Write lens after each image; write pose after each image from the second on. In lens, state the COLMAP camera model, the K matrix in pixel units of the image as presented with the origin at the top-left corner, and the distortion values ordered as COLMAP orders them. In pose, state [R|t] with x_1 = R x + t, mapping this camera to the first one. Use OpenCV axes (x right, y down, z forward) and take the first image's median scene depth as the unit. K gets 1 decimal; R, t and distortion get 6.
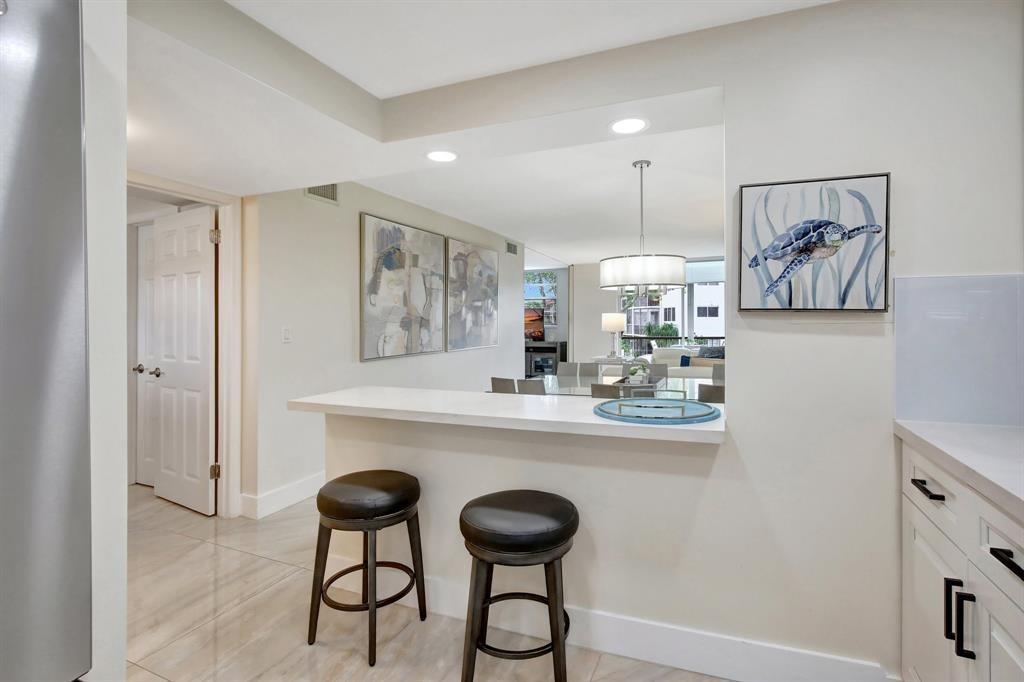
lens RADIAL K [[486.0, 0, 506.3], [0, 486.0, 320.9], [0, 0, 1]] dist [-0.017401, -0.002860]
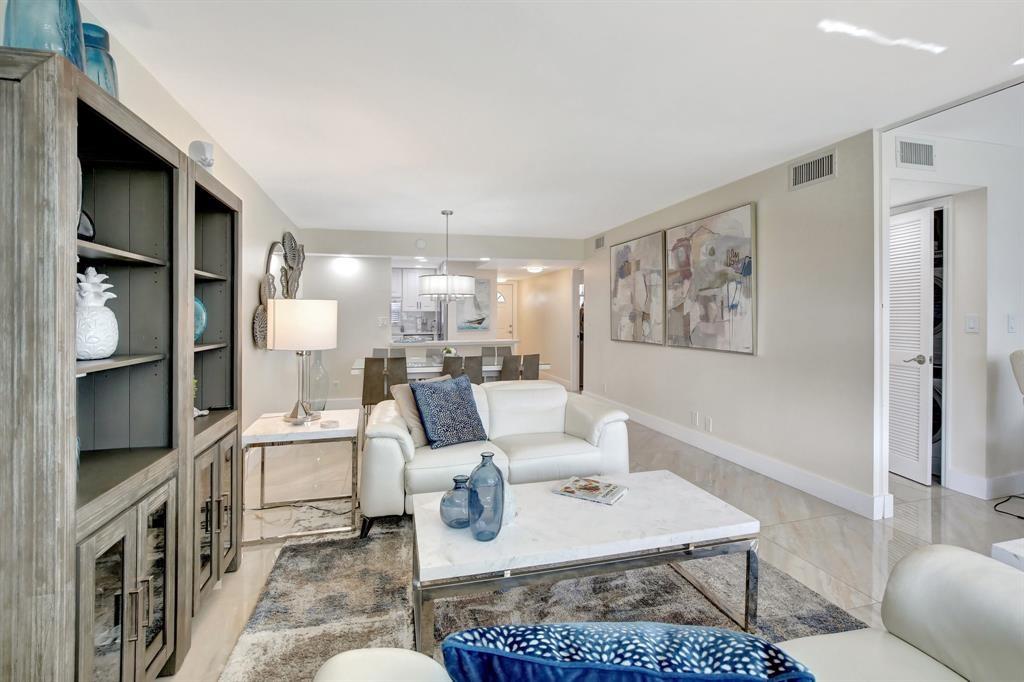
lens RADIAL K [[486.0, 0, 525.9], [0, 486.0, 315.9], [0, 0, 1]] dist [-0.017401, -0.002860]
pose [[-0.758175, 0.005710, -0.652027, 0.745998], [0.003101, 0.999982, 0.005151, -0.004484], [0.652044, 0.001883, -0.758179, 1.586938]]
